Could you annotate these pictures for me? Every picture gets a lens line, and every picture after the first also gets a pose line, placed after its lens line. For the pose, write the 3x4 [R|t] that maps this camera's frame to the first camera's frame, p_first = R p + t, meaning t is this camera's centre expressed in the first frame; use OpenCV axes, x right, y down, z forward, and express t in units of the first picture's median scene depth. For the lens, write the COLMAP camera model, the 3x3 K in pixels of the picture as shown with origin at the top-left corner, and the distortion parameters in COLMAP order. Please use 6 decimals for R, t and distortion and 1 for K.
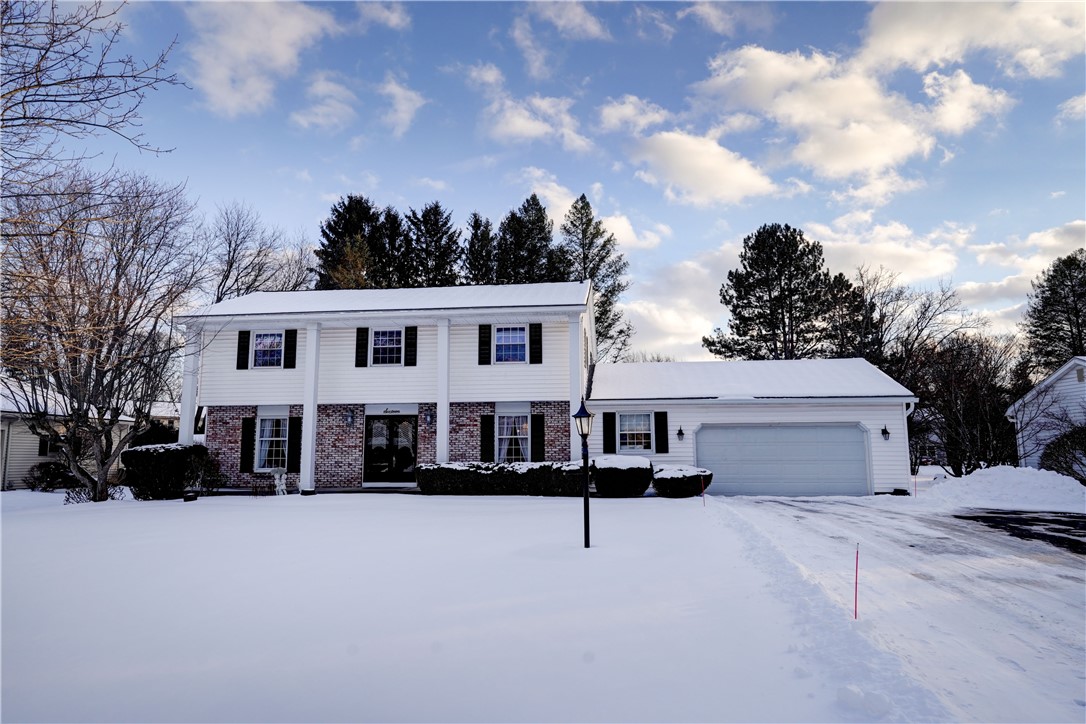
lens RADIAL K [[658.9, 0, 546.5], [0, 658.9, 360.3], [0, 0, 1]] dist [-0.023914, 0.001597]
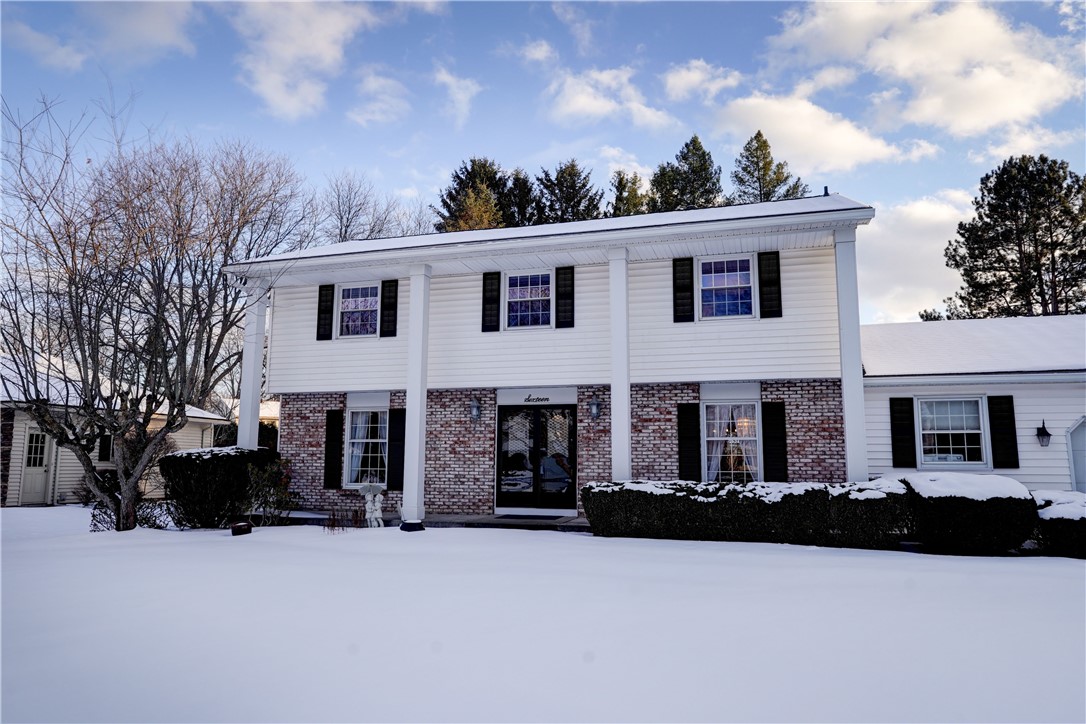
lens RADIAL K [[766.2, 0, 541.0], [0, 766.2, 359.2], [0, 0, 1]] dist [-0.006605, -0.000796]
pose [[0.978529, -0.016015, -0.205484, -0.074012], [0.017890, 0.999814, 0.007270, 0.032435], [0.205329, -0.010790, 0.978634, 0.255862]]
